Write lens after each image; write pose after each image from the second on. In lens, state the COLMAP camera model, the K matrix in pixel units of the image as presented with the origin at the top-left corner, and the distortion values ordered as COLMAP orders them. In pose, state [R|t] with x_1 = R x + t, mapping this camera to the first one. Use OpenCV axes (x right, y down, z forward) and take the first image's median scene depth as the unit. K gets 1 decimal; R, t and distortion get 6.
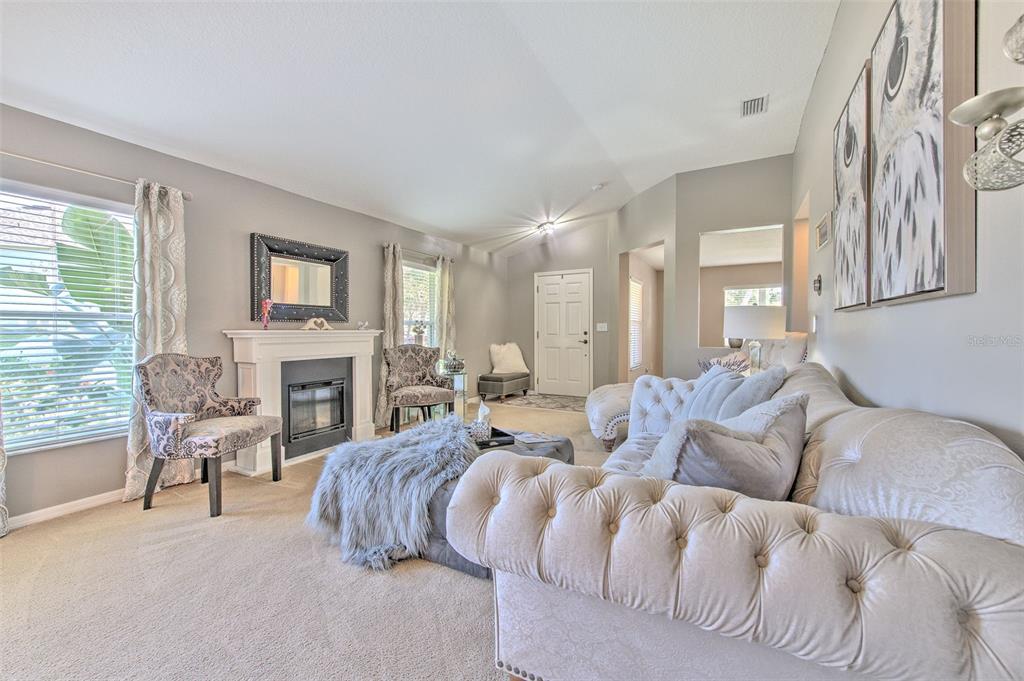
lens RADIAL K [[415.3, 0, 504.3], [0, 415.3, 332.2], [0, 0, 1]] dist [0.009455, -0.000930]
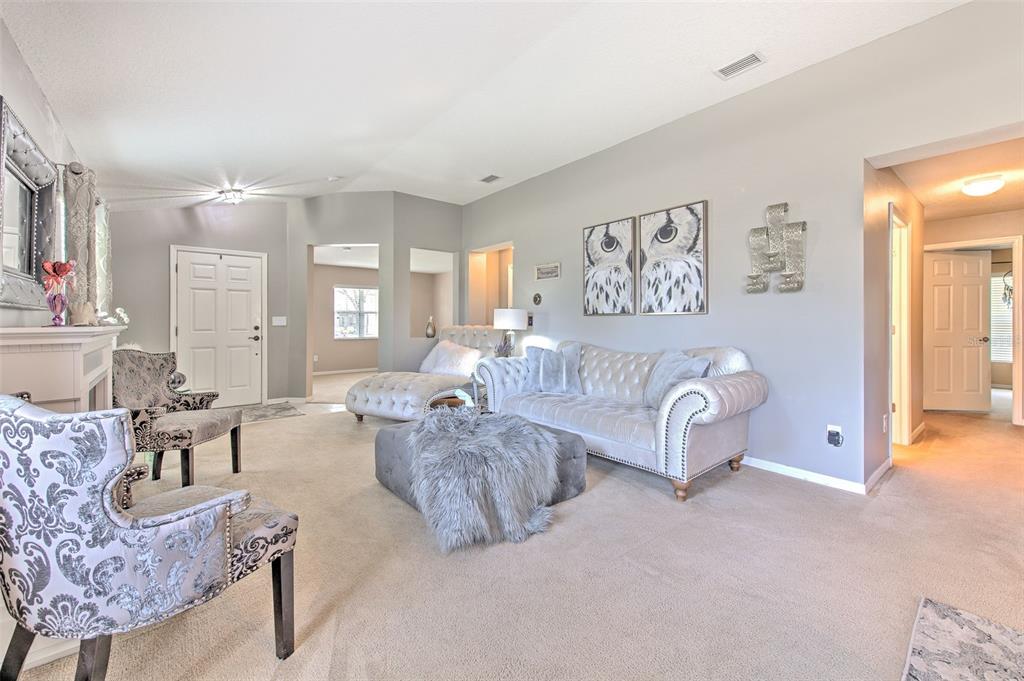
lens RADIAL K [[415.3, 0, 522.4], [0, 415.3, 327.2], [0, 0, 1]] dist [0.009455, -0.000930]
pose [[0.343466, -0.006657, 0.939142, -0.546020], [0.005300, 0.999973, 0.005149, -0.001037], [-0.939150, 0.003209, 0.343492, 0.249094]]
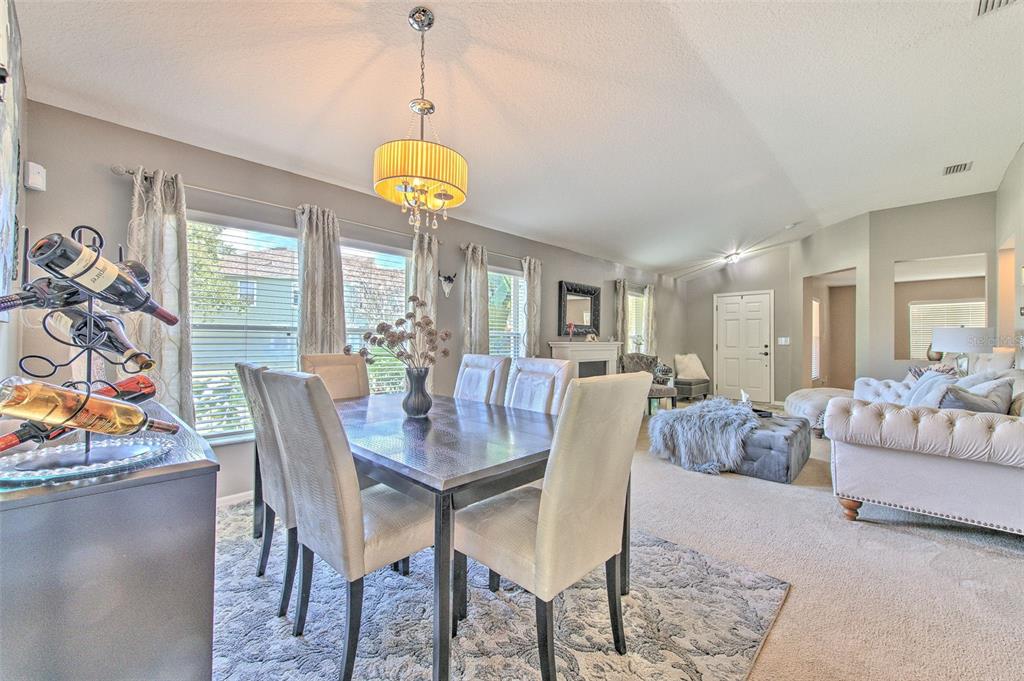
lens RADIAL K [[415.3, 0, 503.4], [0, 415.3, 333.5], [0, 0, 1]] dist [0.009455, -0.000930]
pose [[0.966866, 0.003307, -0.255261, -0.275792], [-0.009523, 0.999687, -0.023122, 0.000948], [0.255105, 0.024786, 0.966596, -0.387154]]
